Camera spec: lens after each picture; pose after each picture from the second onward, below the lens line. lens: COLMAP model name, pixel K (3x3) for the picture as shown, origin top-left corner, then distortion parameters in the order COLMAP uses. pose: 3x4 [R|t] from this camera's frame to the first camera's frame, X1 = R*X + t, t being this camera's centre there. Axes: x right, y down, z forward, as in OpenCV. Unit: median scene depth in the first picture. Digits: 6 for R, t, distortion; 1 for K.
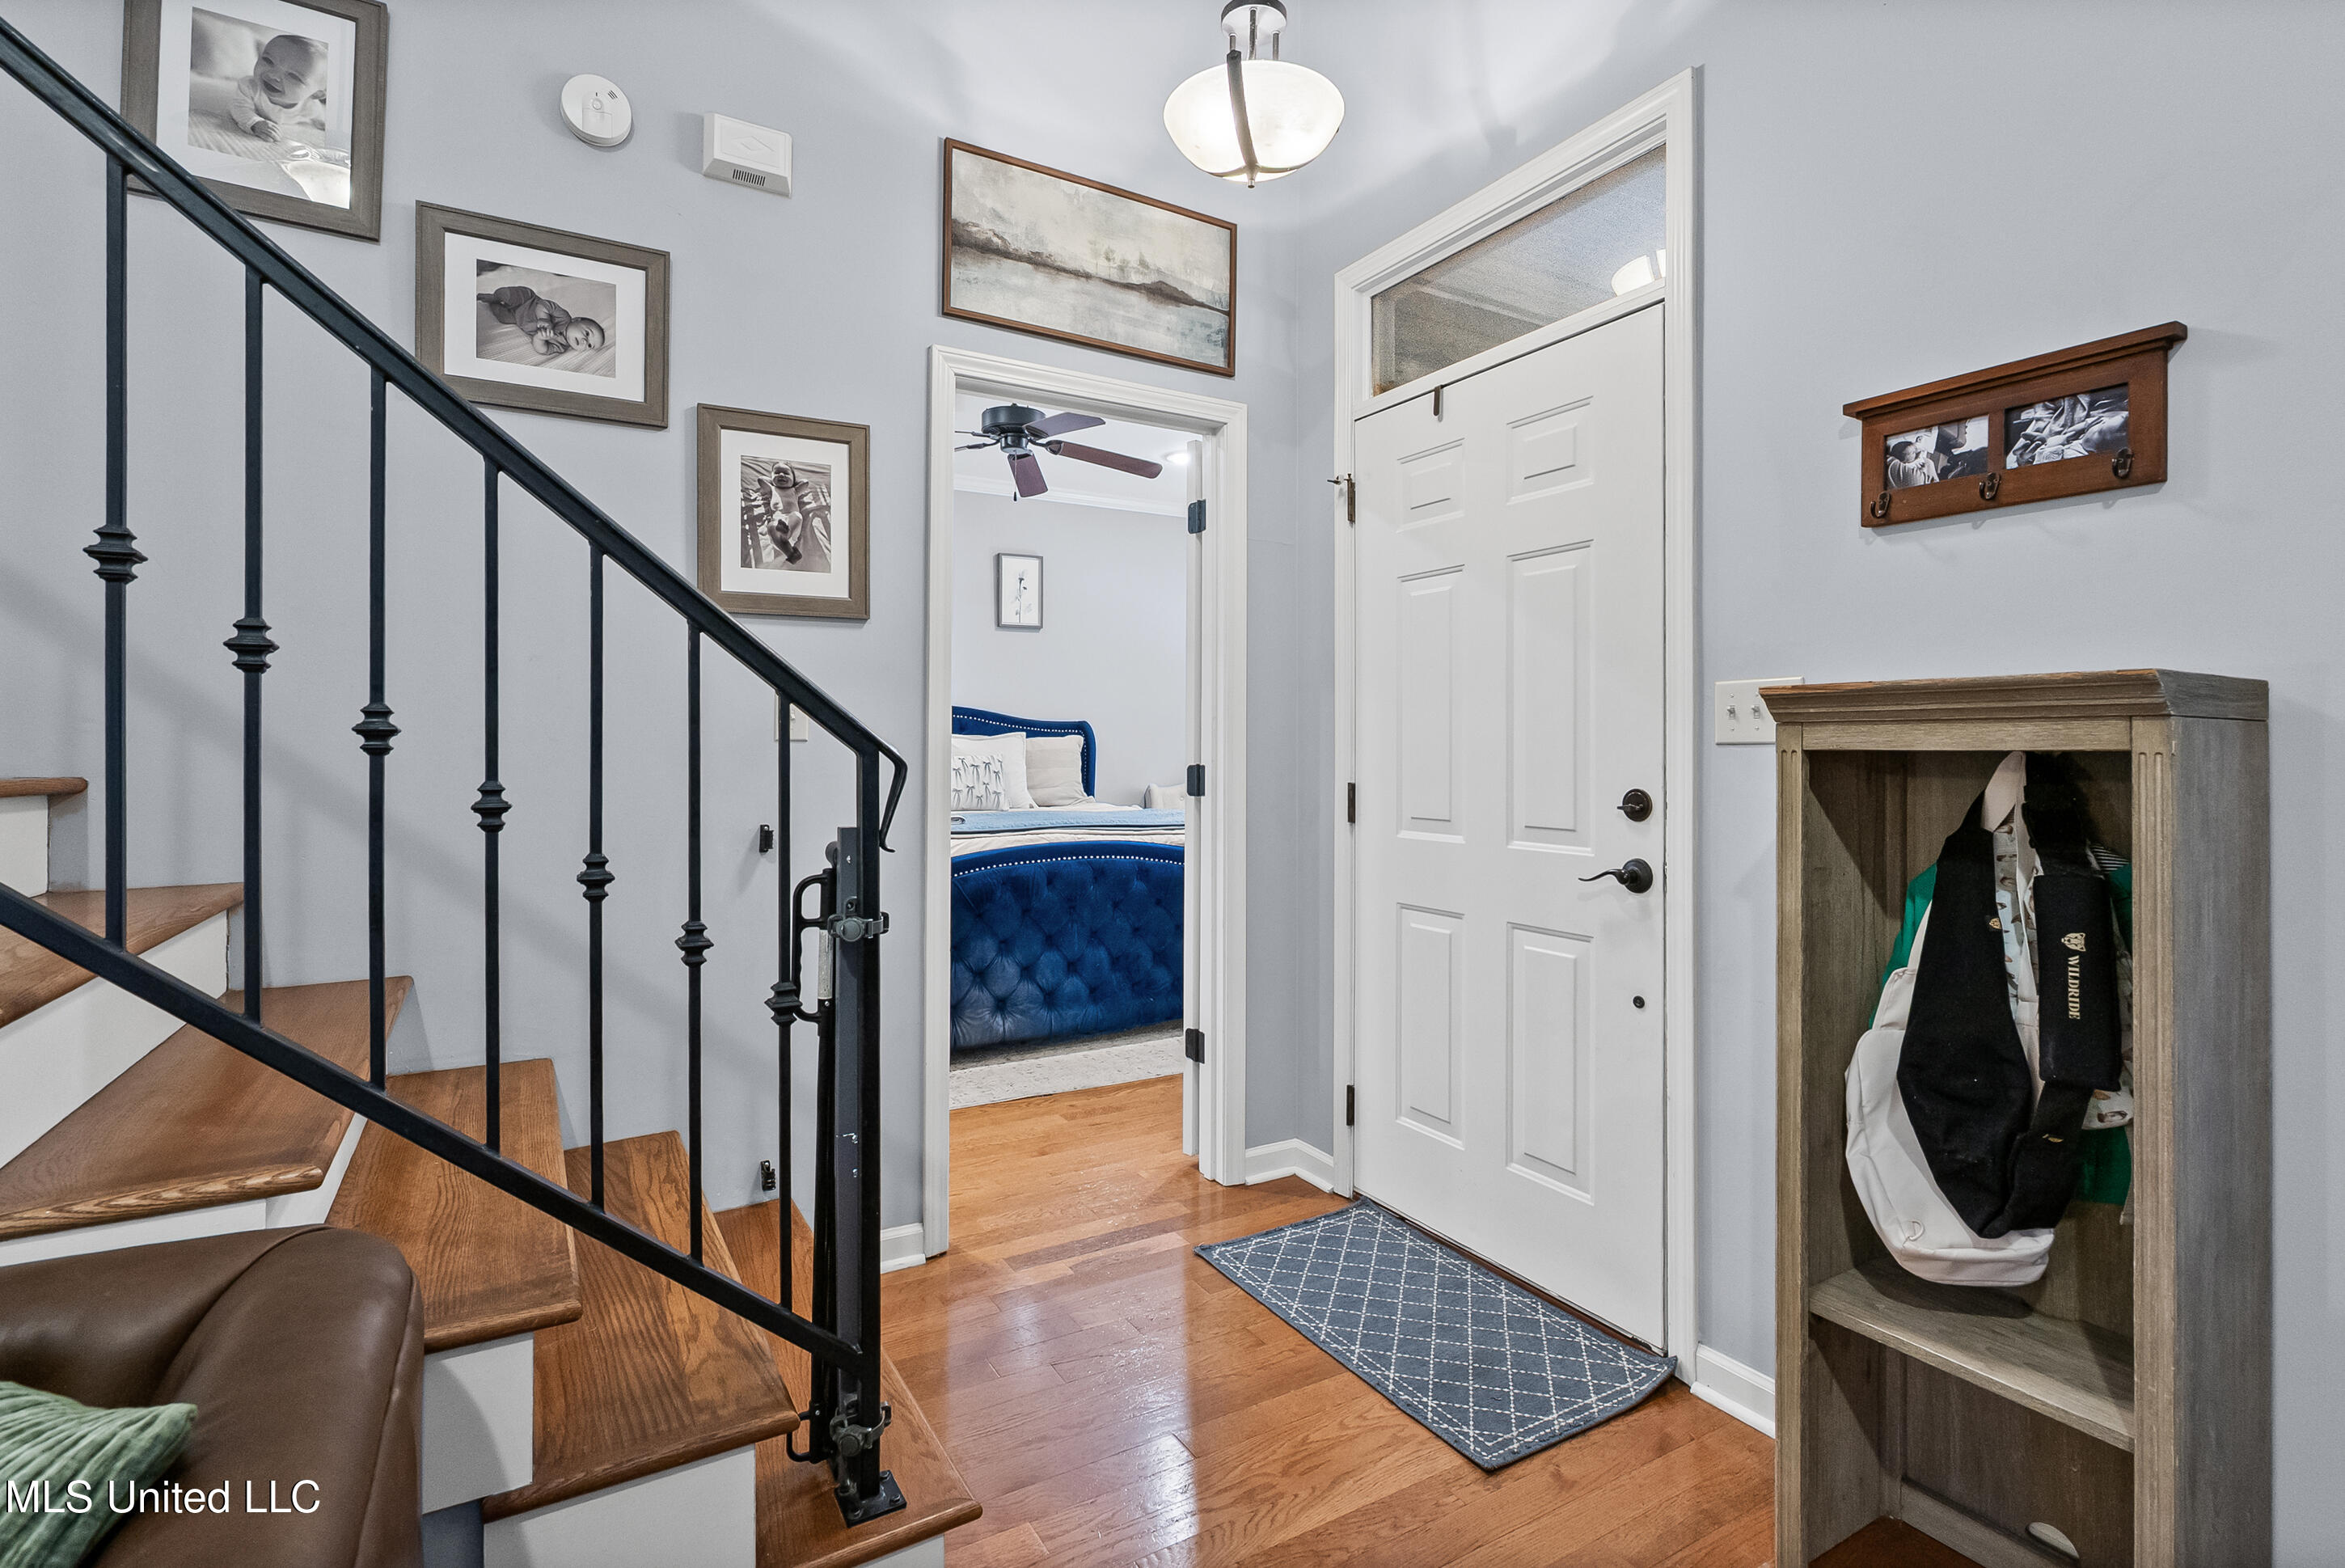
lens RADIAL K [[1083.7, 0, 1170.8], [0, 1083.7, 757.8], [0, 0, 1]] dist [-0.042844, 0.030265]
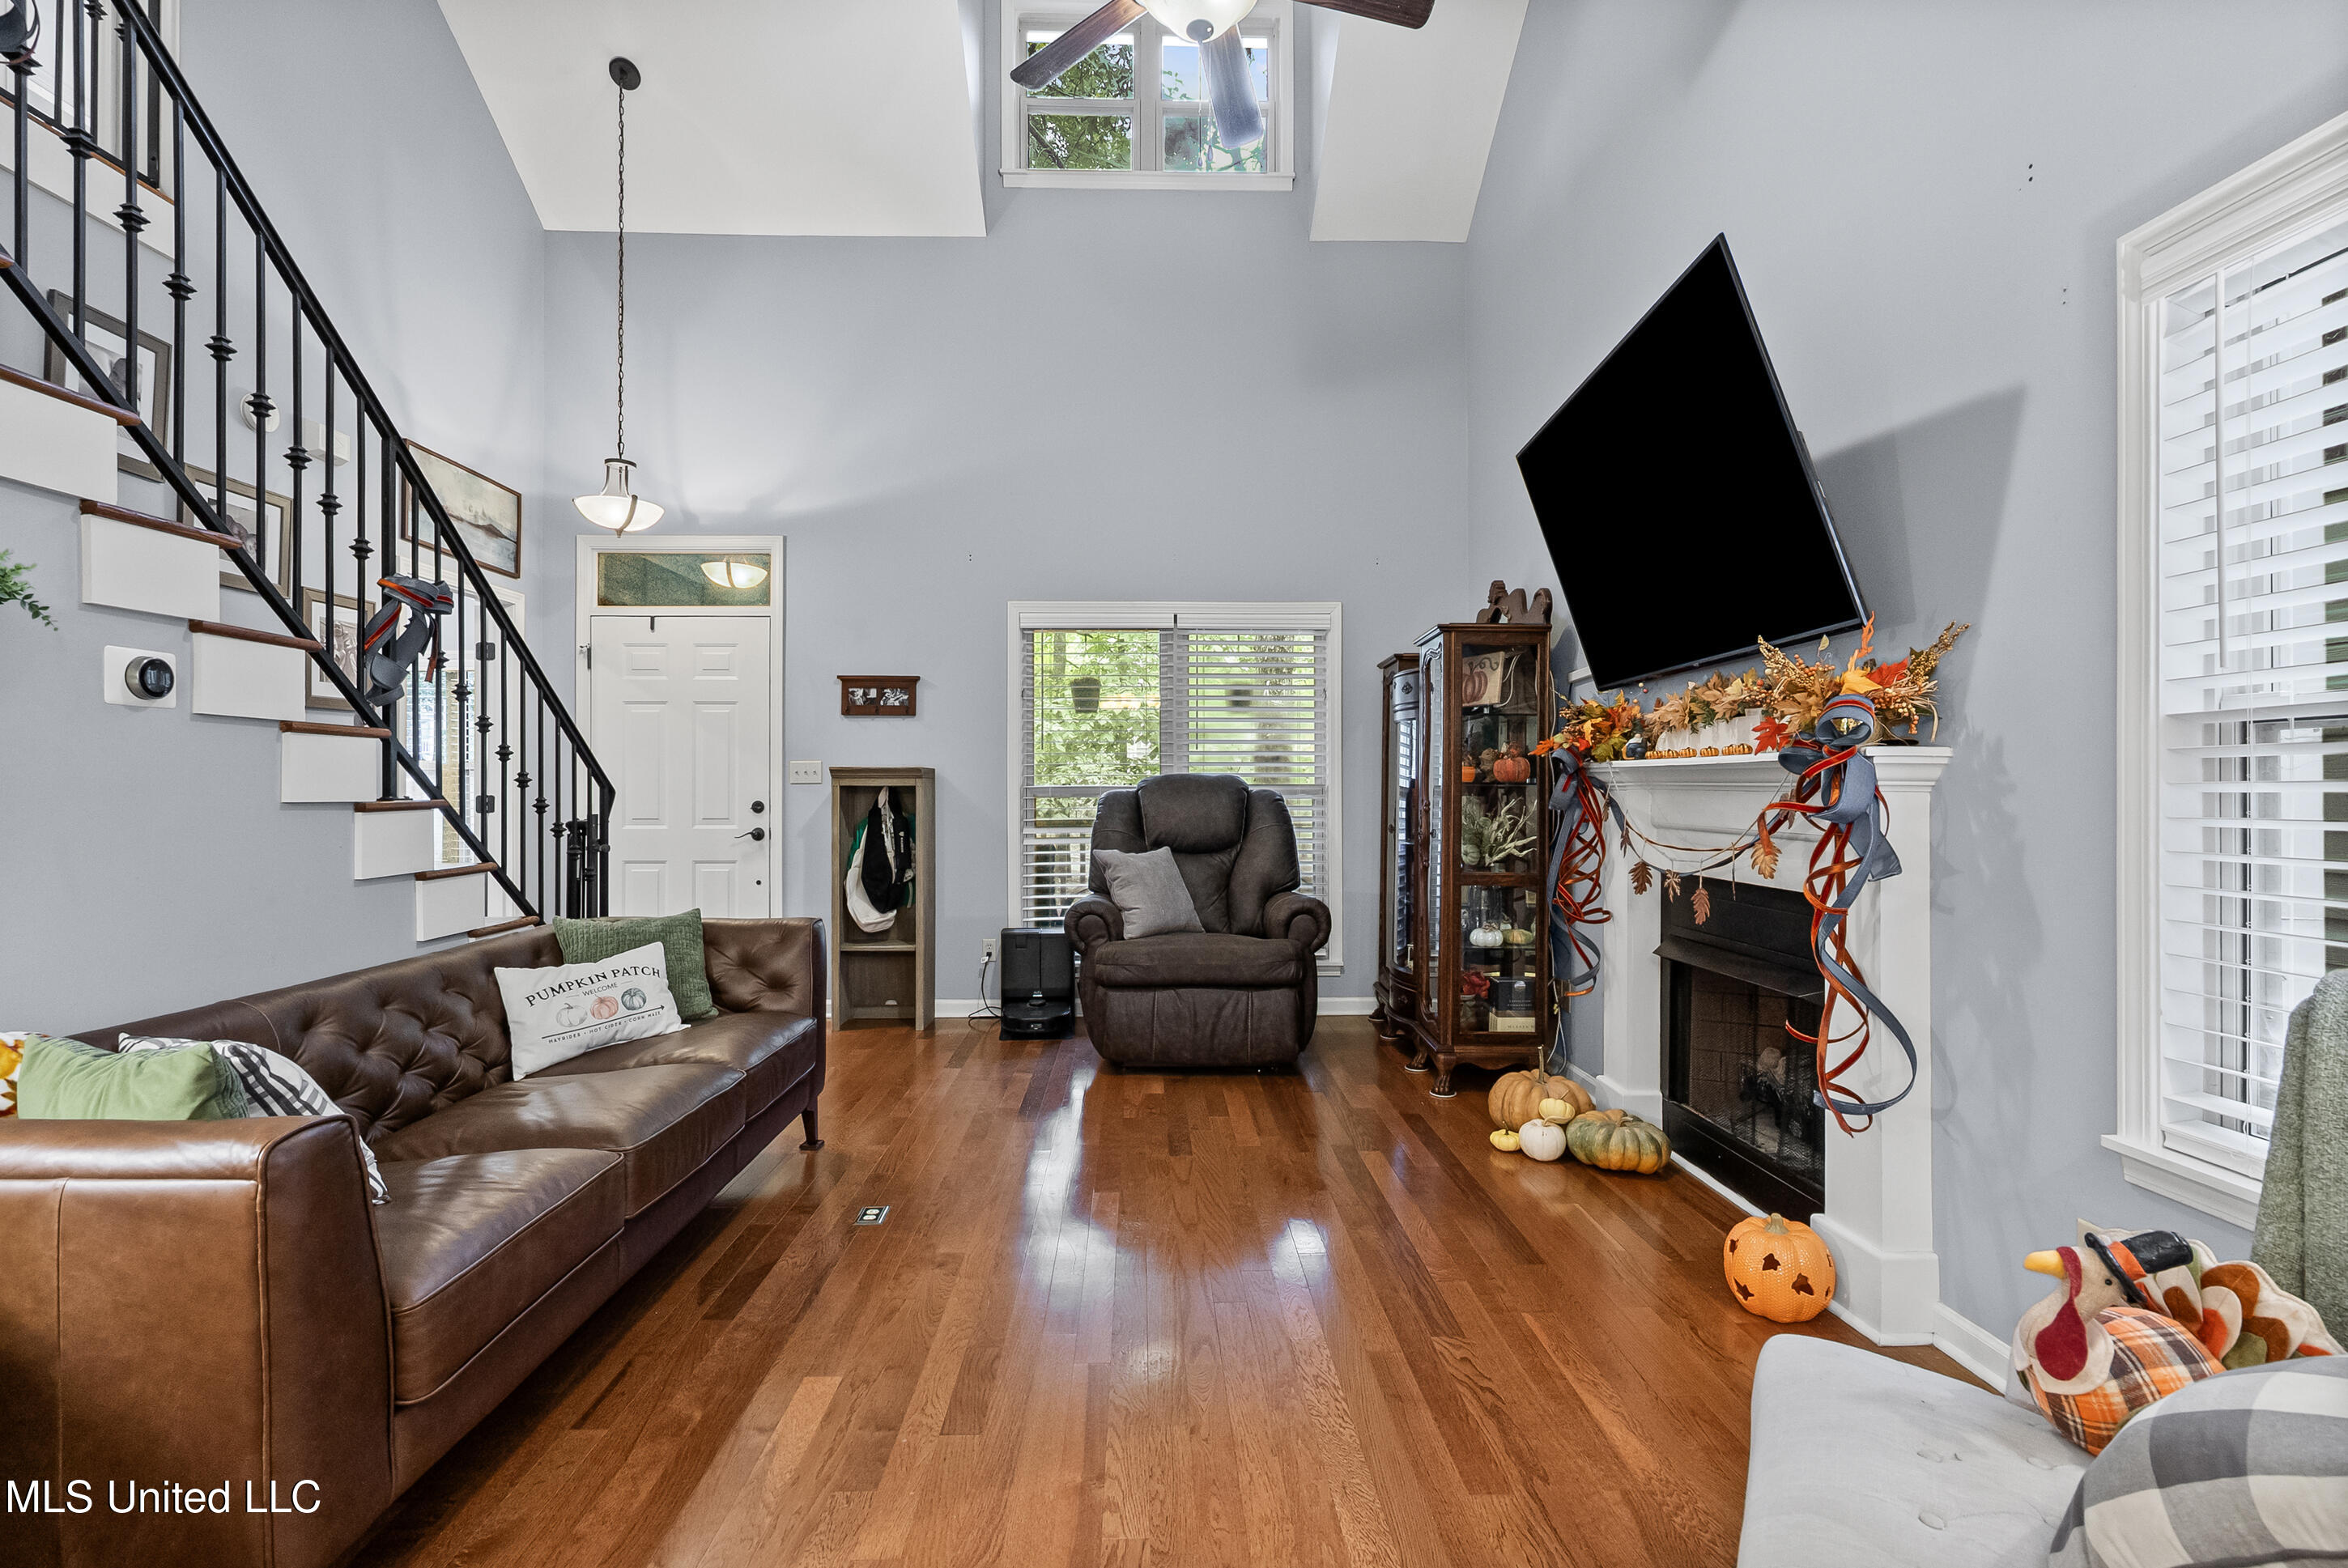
lens RADIAL K [[1084.9, 0, 1172.3], [0, 1084.9, 757.7], [0, 0, 1]] dist [-0.042844, 0.030265]
pose [[0.477959, 0.017194, 0.878214, -1.781339], [0.008407, 0.999673, -0.024148, -0.004643], [-0.878342, 0.018925, 0.477659, -1.454992]]
